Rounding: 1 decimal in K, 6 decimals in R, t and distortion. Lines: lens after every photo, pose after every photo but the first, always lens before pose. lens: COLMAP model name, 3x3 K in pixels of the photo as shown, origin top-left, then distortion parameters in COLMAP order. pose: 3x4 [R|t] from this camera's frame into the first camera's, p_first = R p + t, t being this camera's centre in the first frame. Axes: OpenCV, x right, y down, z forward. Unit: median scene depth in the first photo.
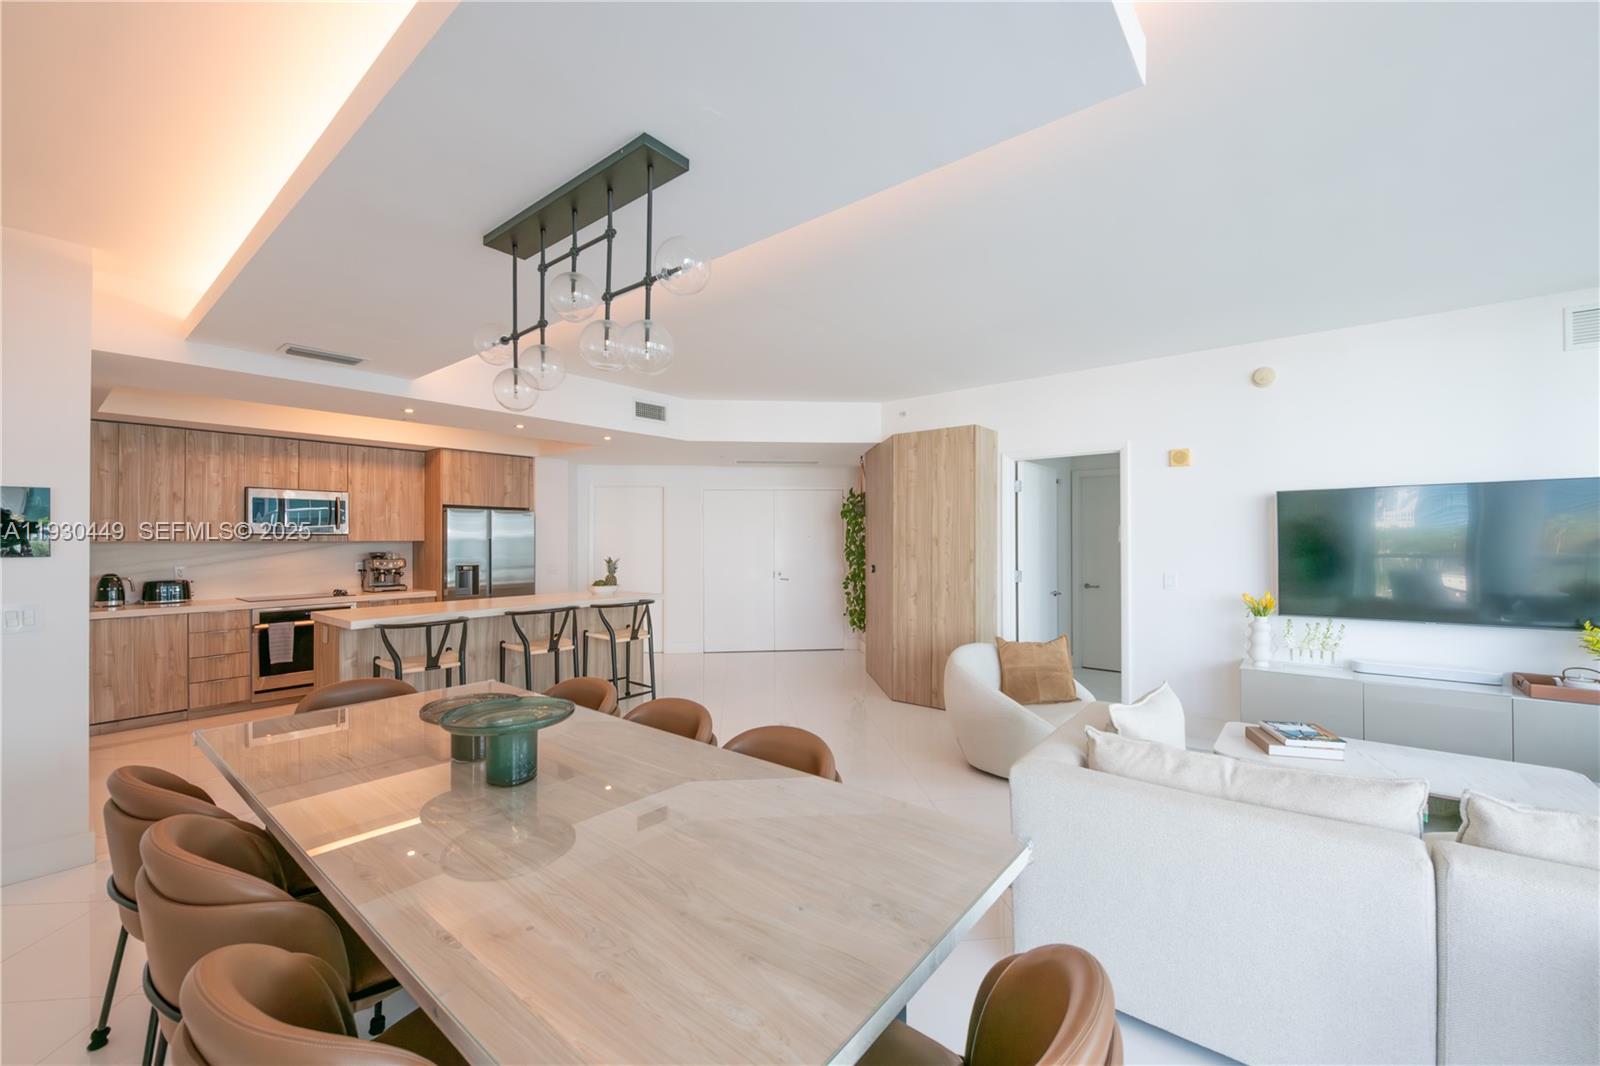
lens RADIAL K [[635.1, 0, 800.0], [0, 635.1, 533.0], [0, 0, 1]] dist [-0.000305, -0.000252]
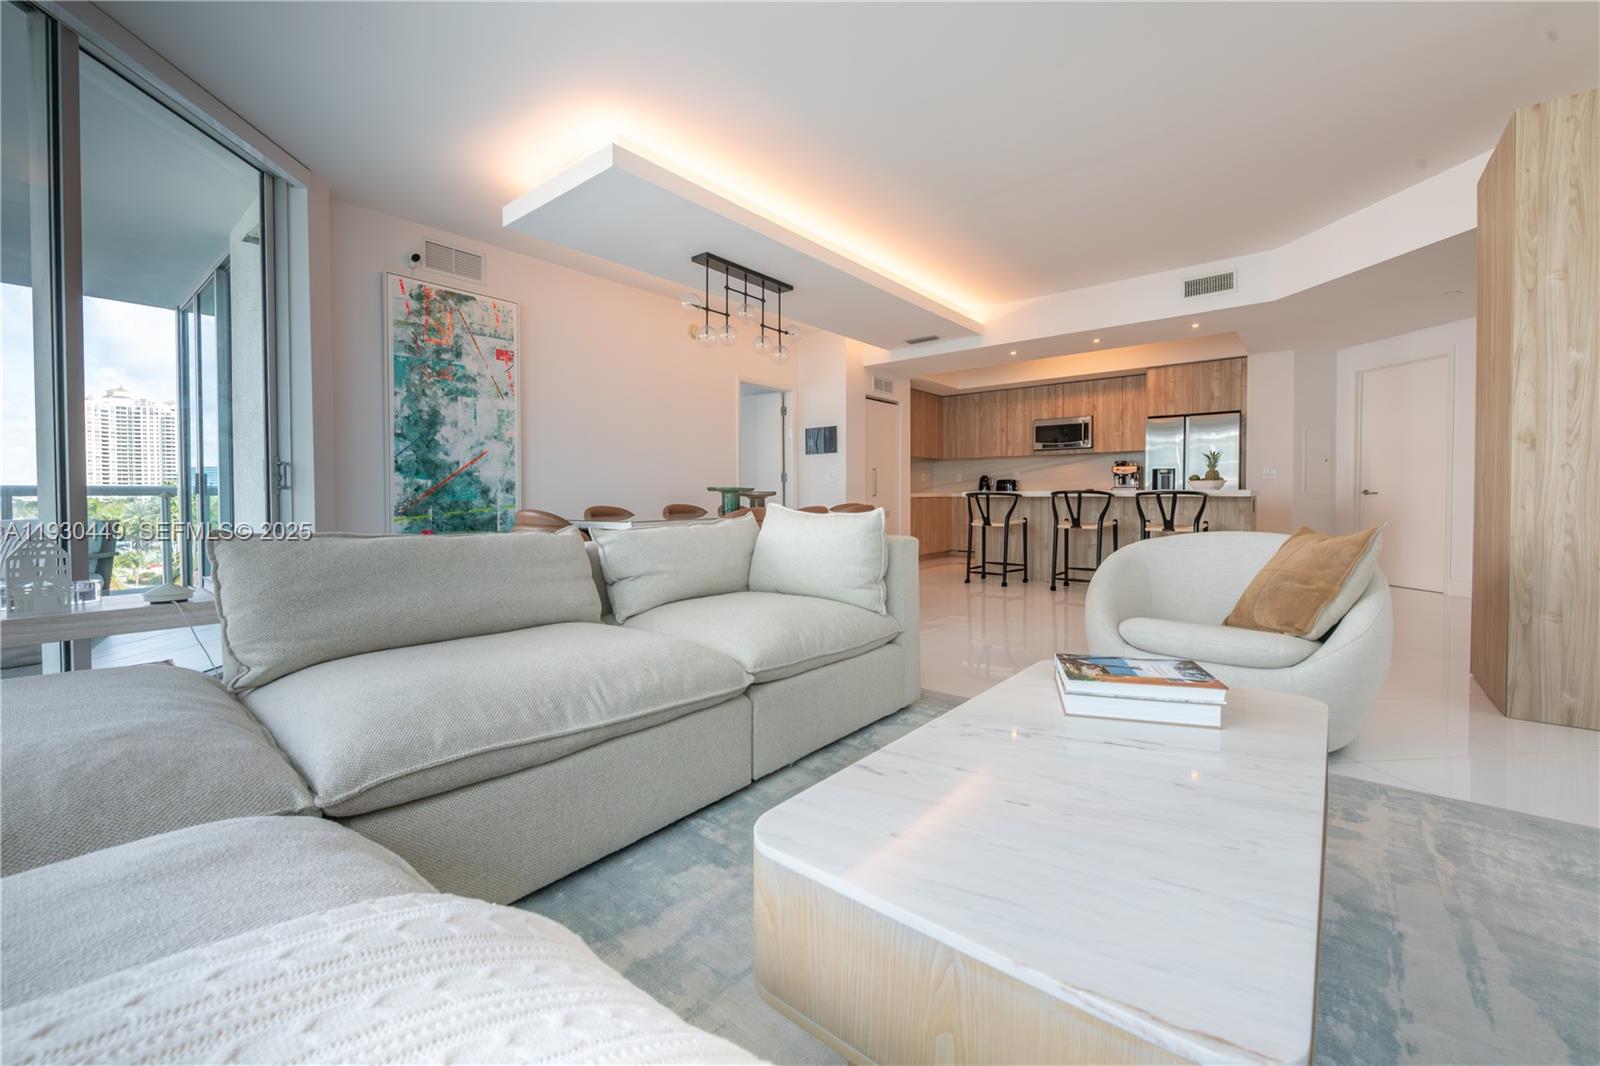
lens RADIAL K [[639.9, 0, 794.8], [0, 639.9, 509.4], [0, 0, 1]] dist [0.000147, -0.000025]
pose [[-0.019824, 0.023437, -0.999529, 0.731068], [0.011029, 0.999670, 0.023222, 0.105671], [0.999743, -0.010563, -0.020076, 0.448049]]
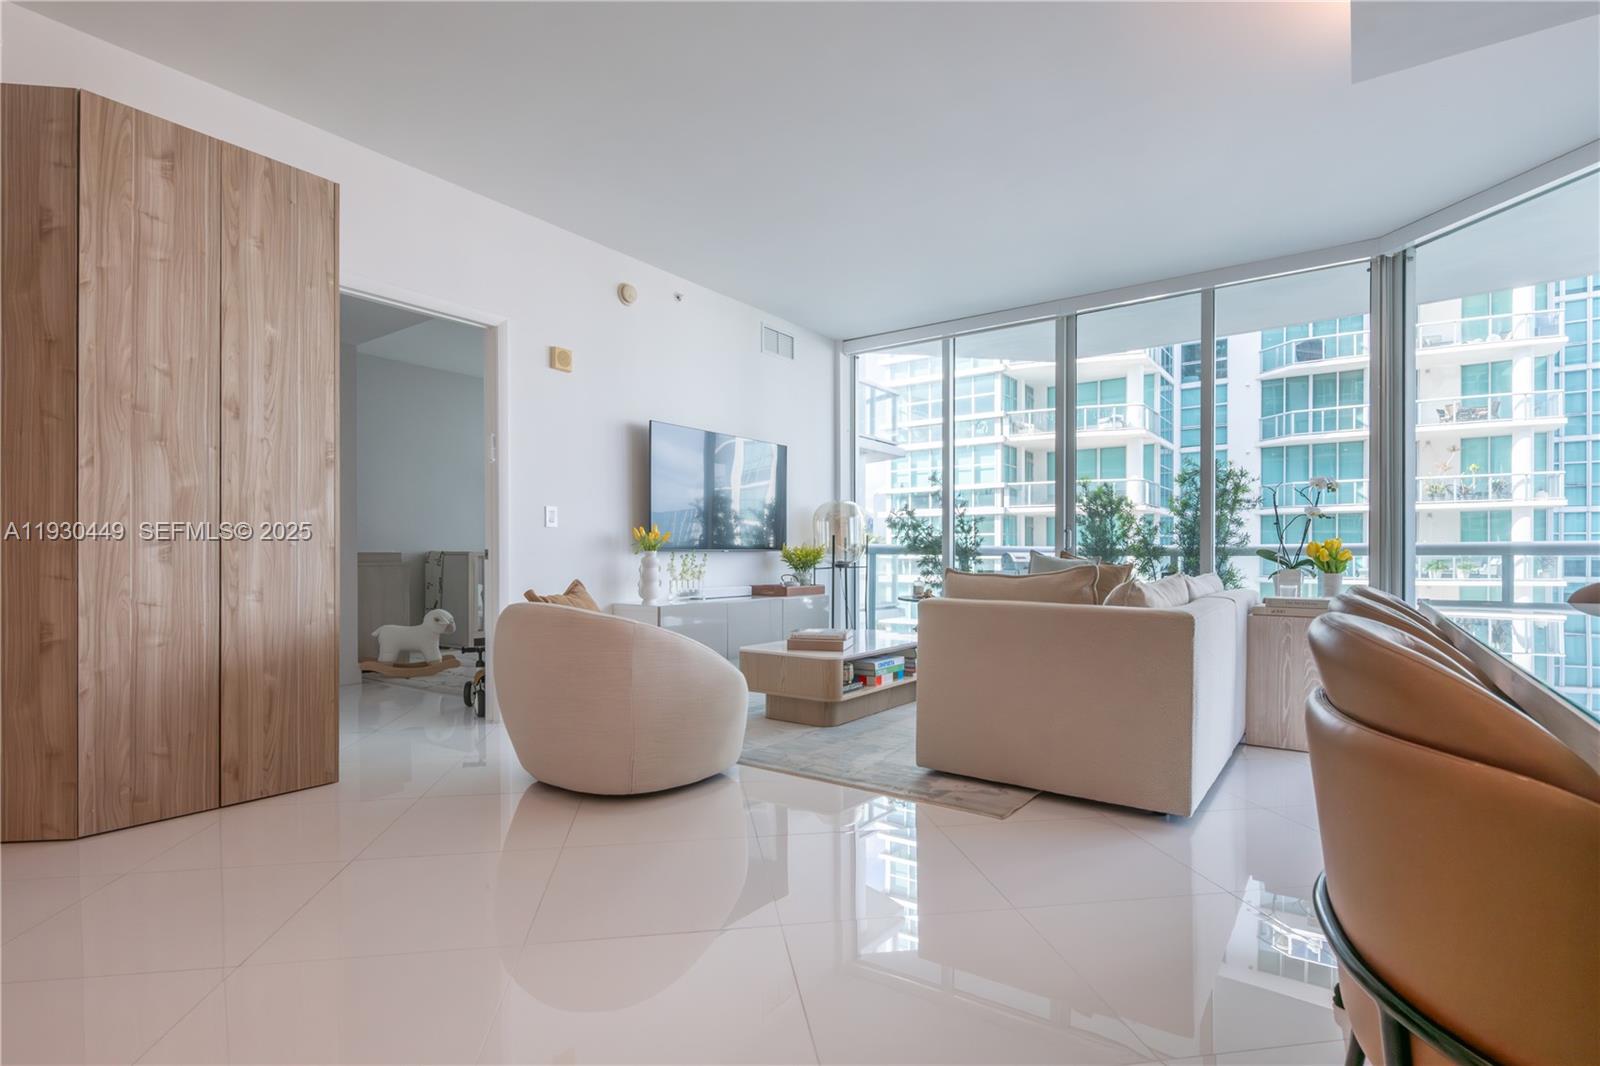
lens RADIAL K [[765.8, 0, 800.9], [0, 765.8, 555.7], [0, 0, 1]] dist [-0.000277, -0.000112]
pose [[-0.053075, 0.003838, 0.998583, -0.311824], [-0.007823, 0.999960, -0.004259, 0.108066], [-0.998560, -0.008038, -0.053043, 0.642815]]
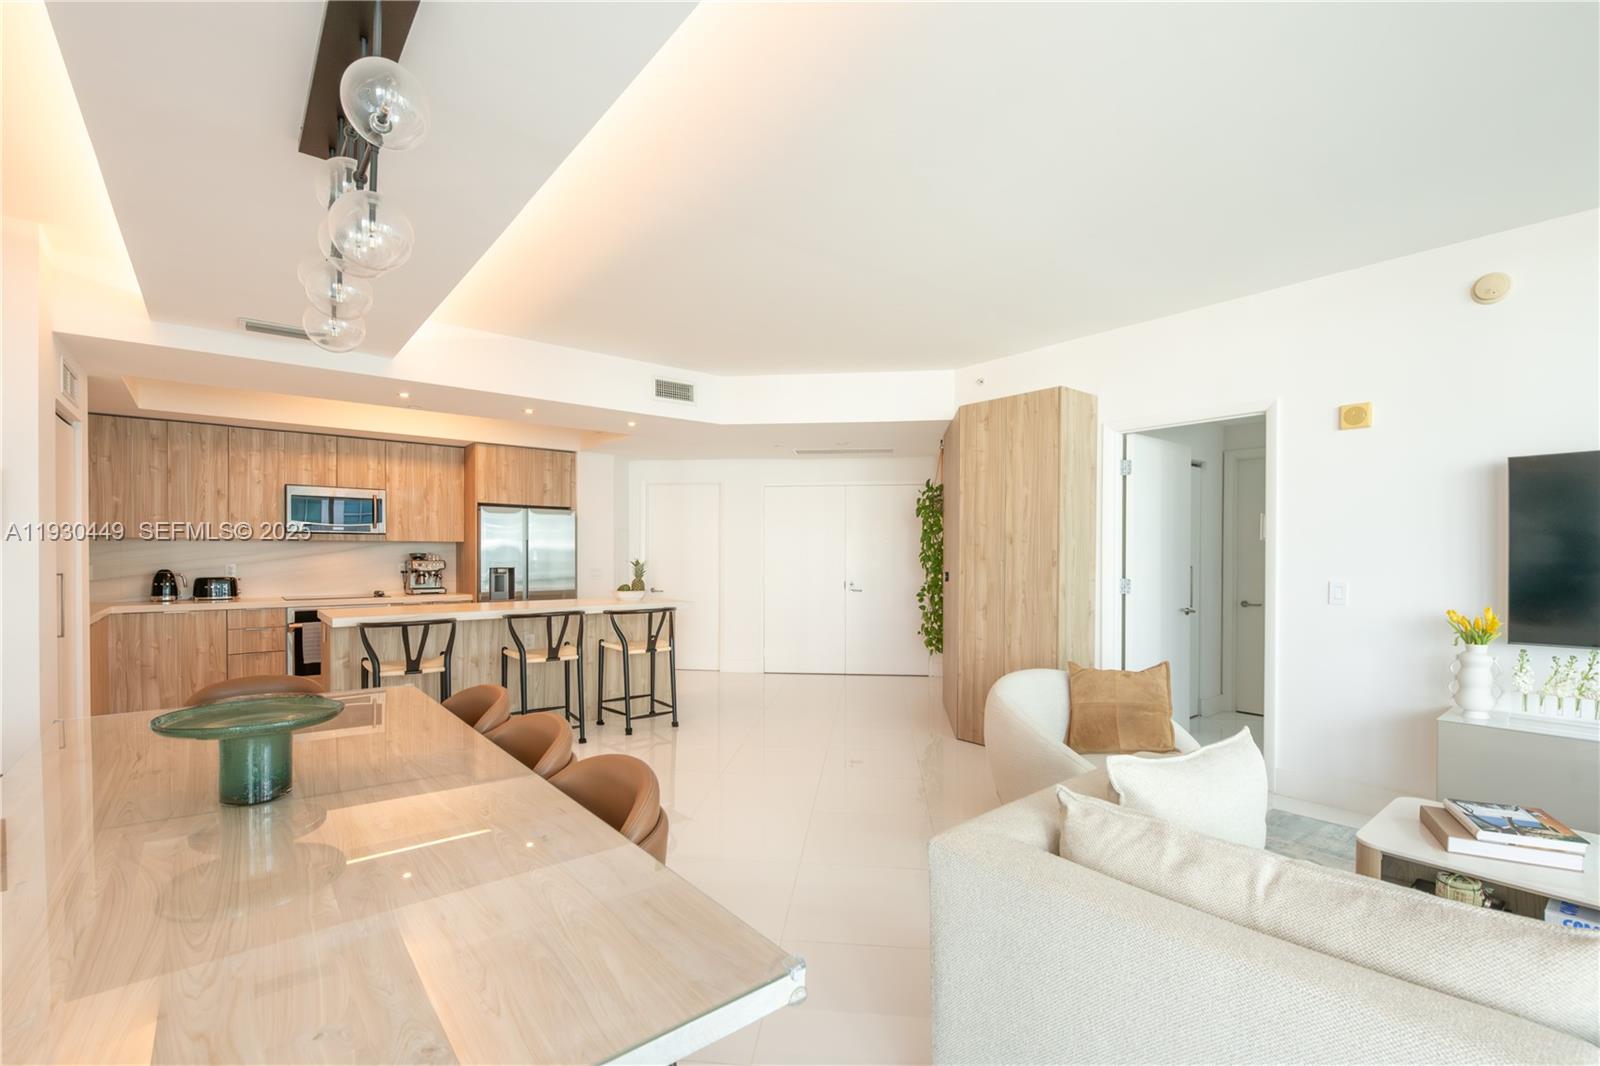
lens RADIAL K [[701.9, 0, 796.6], [0, 701.9, 559.5], [0, 0, 1]] dist [-0.001511, -0.000977]
pose [[0.978161, 0.006729, -0.207738, 0.135159], [-0.003500, 0.999867, 0.015905, 0.024767], [0.207817, -0.014830, 0.978055, 0.097639]]
